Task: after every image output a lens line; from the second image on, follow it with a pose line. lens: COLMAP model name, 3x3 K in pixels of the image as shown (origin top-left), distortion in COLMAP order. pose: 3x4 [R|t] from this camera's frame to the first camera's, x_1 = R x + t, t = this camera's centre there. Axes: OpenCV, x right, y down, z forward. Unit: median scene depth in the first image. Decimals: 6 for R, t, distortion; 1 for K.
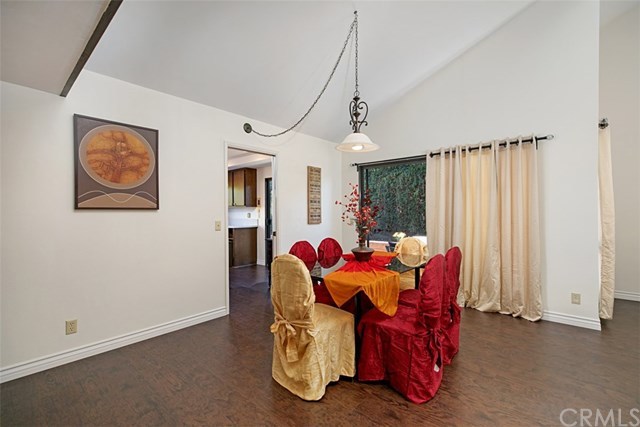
lens RADIAL K [[294.2, 0, 319.9], [0, 294.2, 212.3], [0, 0, 1]] dist [-0.000984, -0.000179]
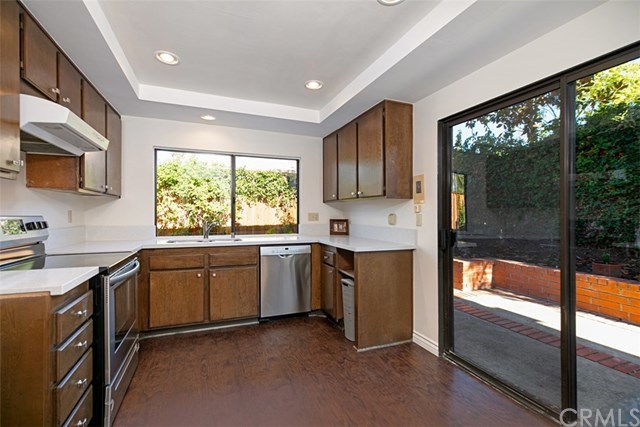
lens RADIAL K [[294.2, 0, 320.7], [0, 294.2, 213.9], [0, 0, 1]] dist [-0.000984, -0.000179]
pose [[0.899635, -0.003444, -0.436629, -0.153036], [0.000349, 0.999974, -0.007170, 0.004241], [0.436643, 0.006298, 0.899613, 0.588786]]
